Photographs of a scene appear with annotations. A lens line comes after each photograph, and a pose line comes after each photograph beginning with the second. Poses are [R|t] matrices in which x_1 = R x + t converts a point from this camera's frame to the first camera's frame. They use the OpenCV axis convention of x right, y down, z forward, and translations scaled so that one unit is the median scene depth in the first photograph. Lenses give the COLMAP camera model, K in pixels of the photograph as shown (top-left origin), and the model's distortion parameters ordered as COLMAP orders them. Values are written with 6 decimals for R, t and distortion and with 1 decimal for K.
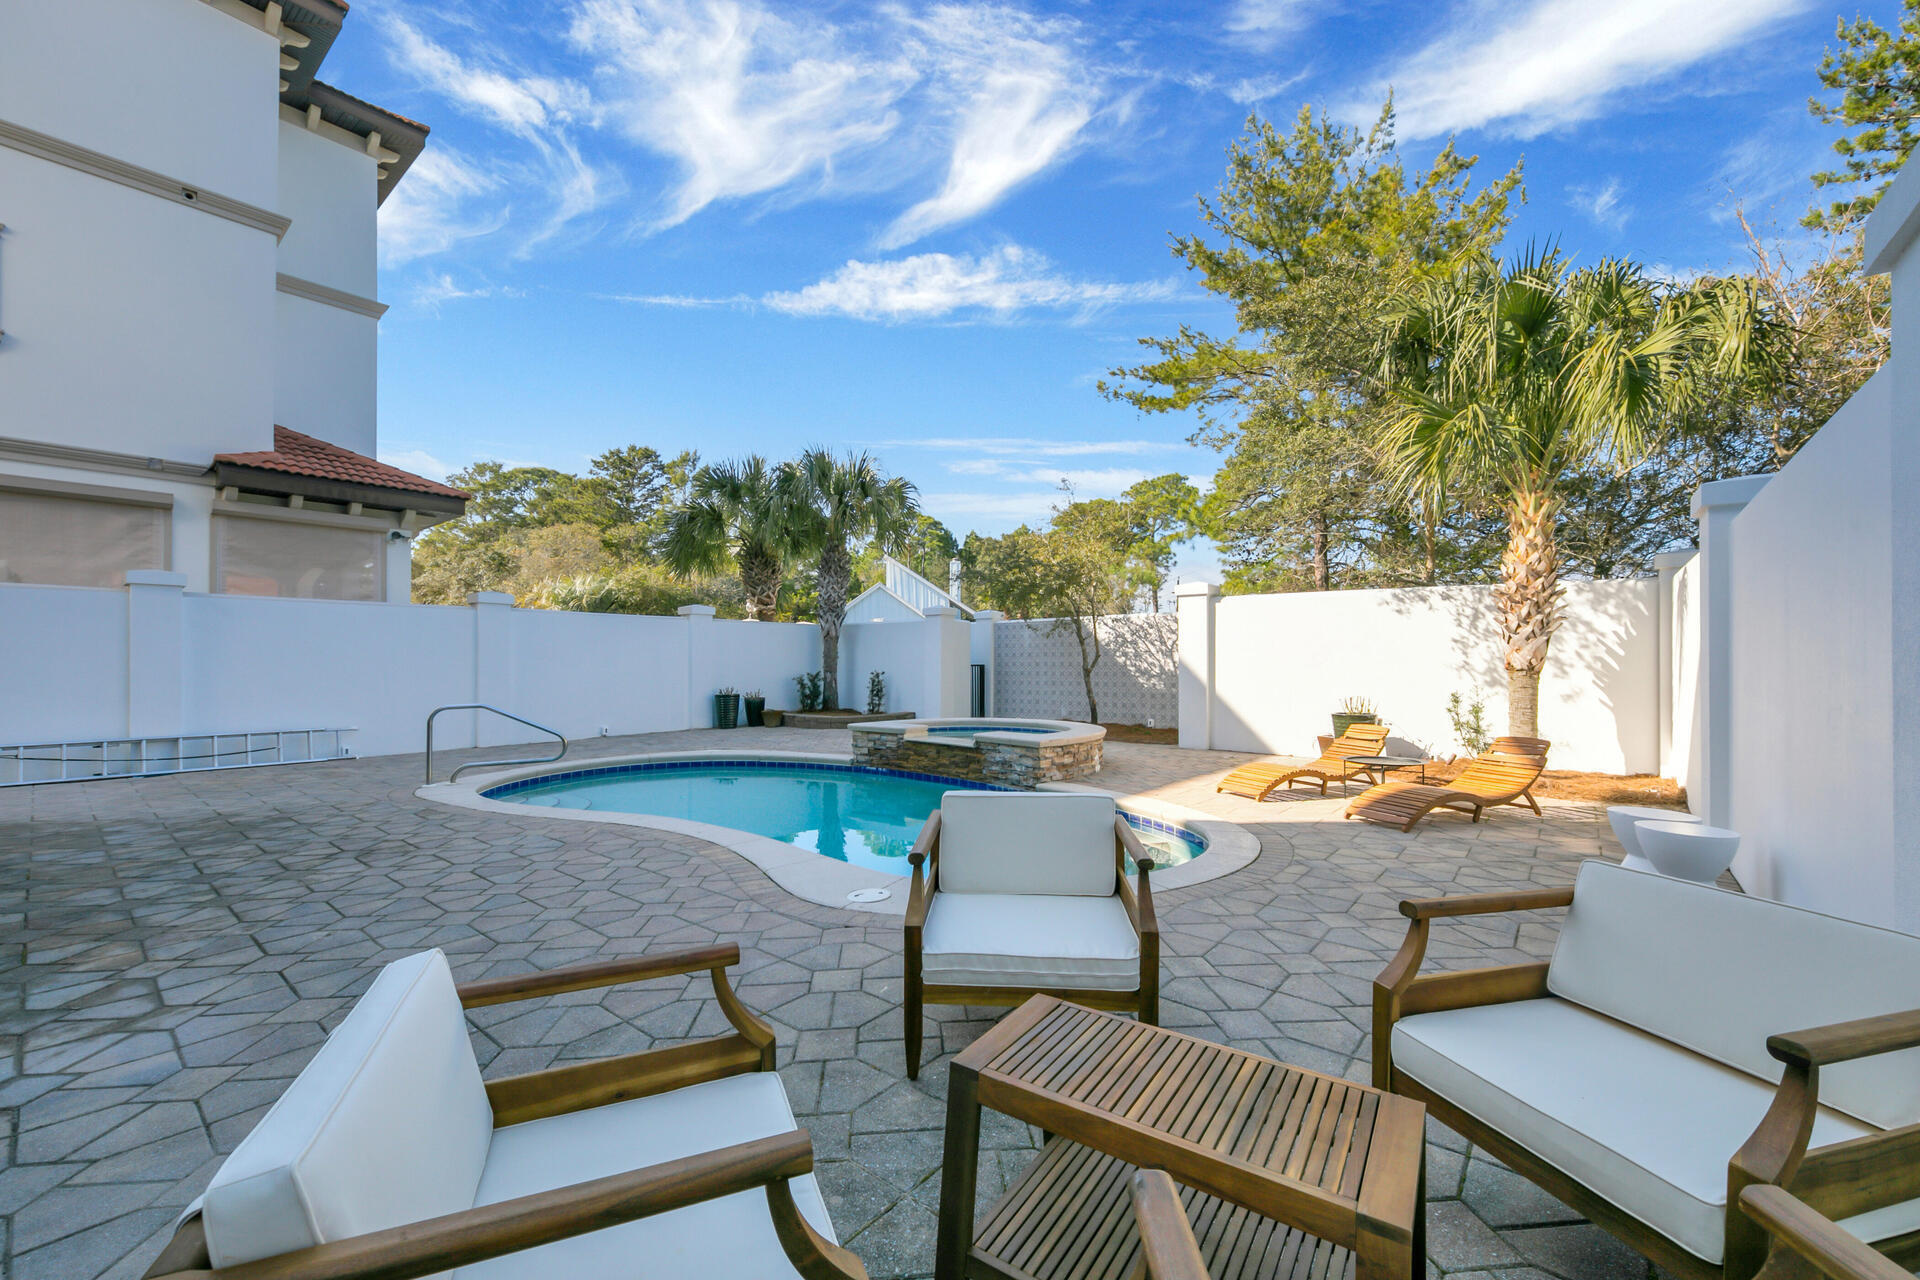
lens RADIAL K [[1517.1, 0, 960.0], [0, 1517.1, 640.0], [0, 0, 1]] dist [-0.013800, -0.007072]
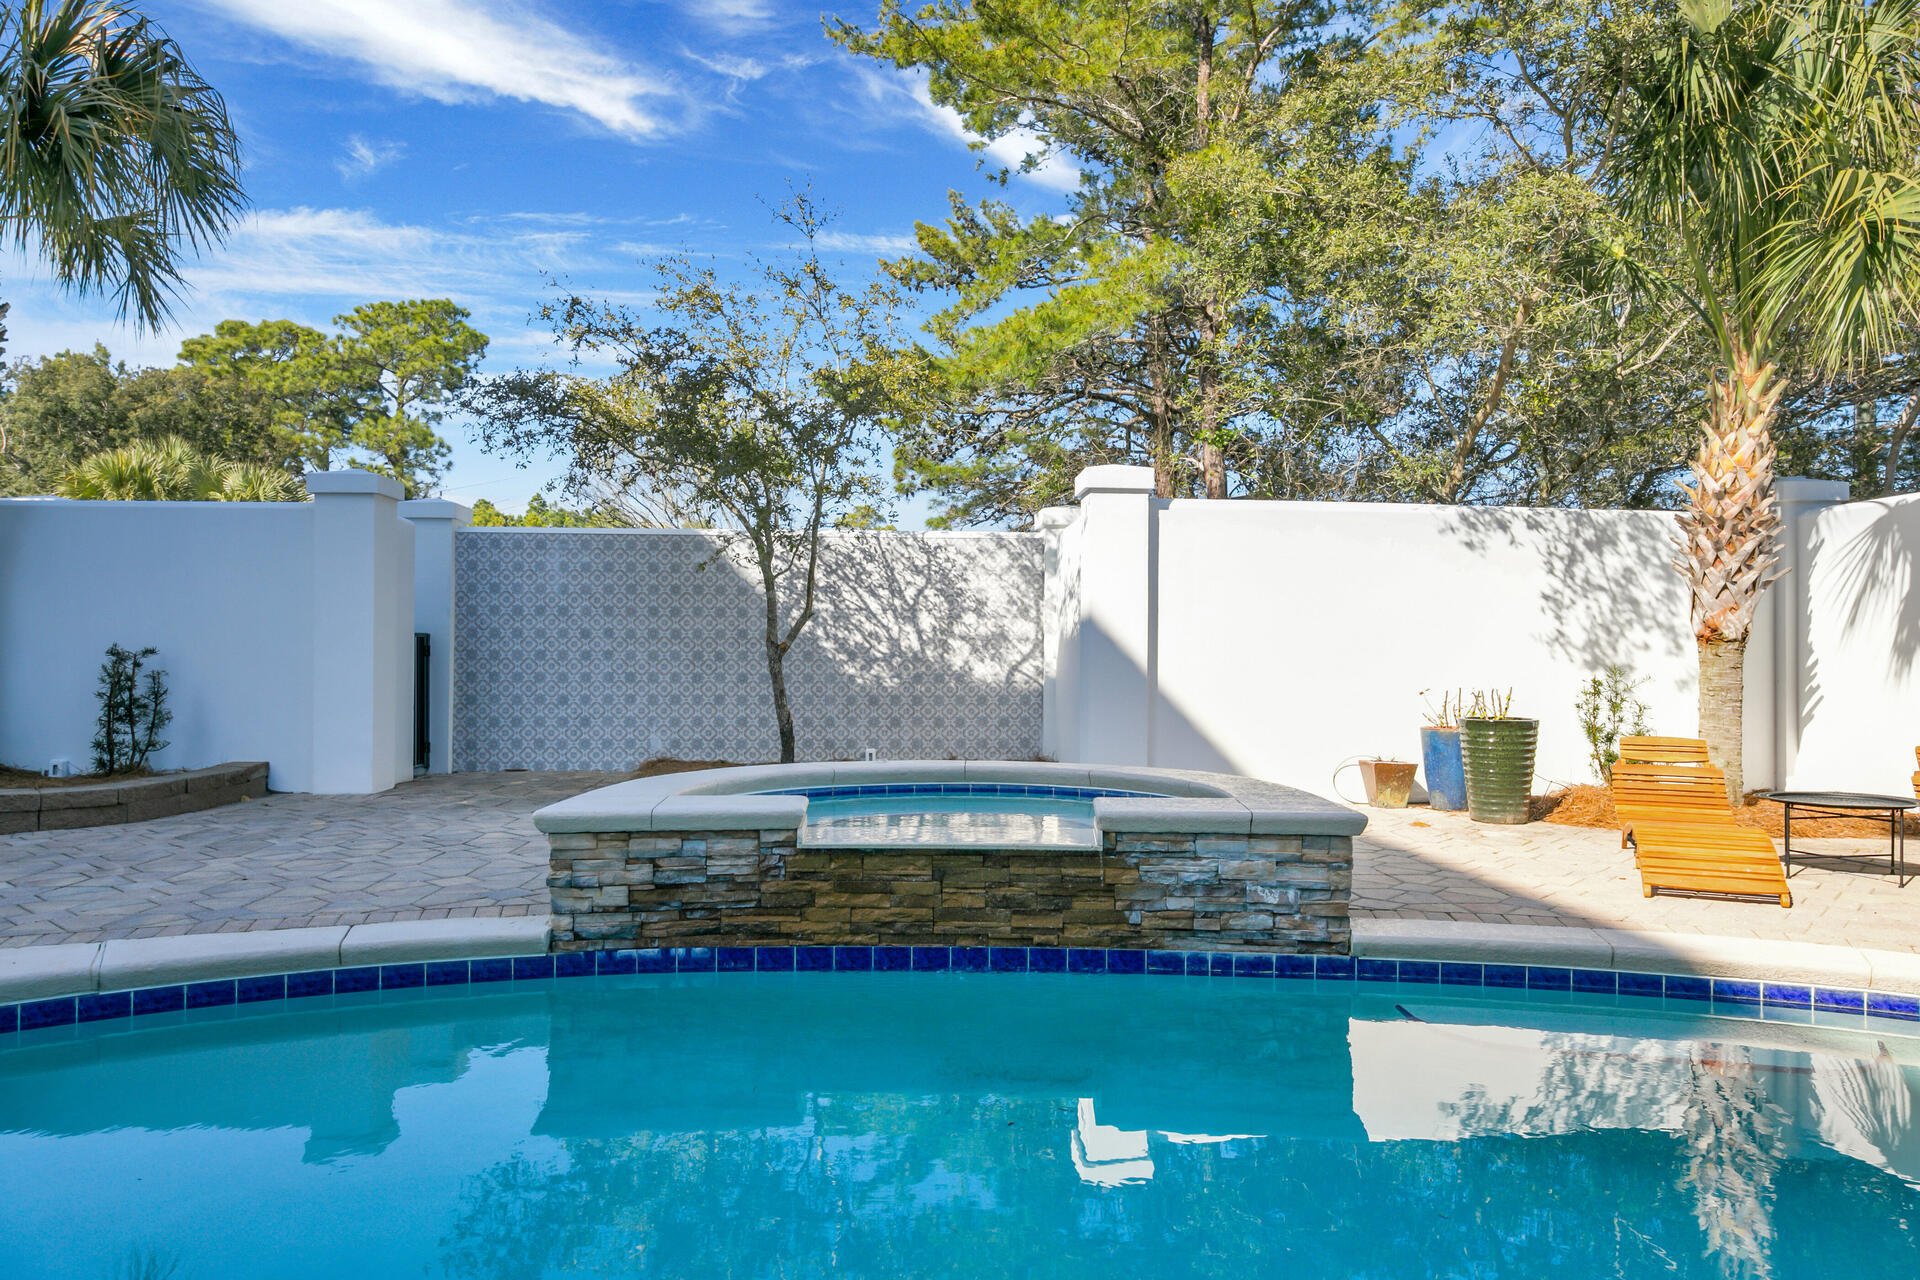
lens RADIAL K [[1398.4, 0, 960.1], [0, 1398.4, 675.7], [0, 0, 1]] dist [0.026607, 0.000760]
pose [[0.546682, -0.002710, 0.837336, -0.270795], [-0.008705, 0.999922, 0.008920, 0.028483], [-0.837295, -0.012165, 0.546615, 0.845982]]
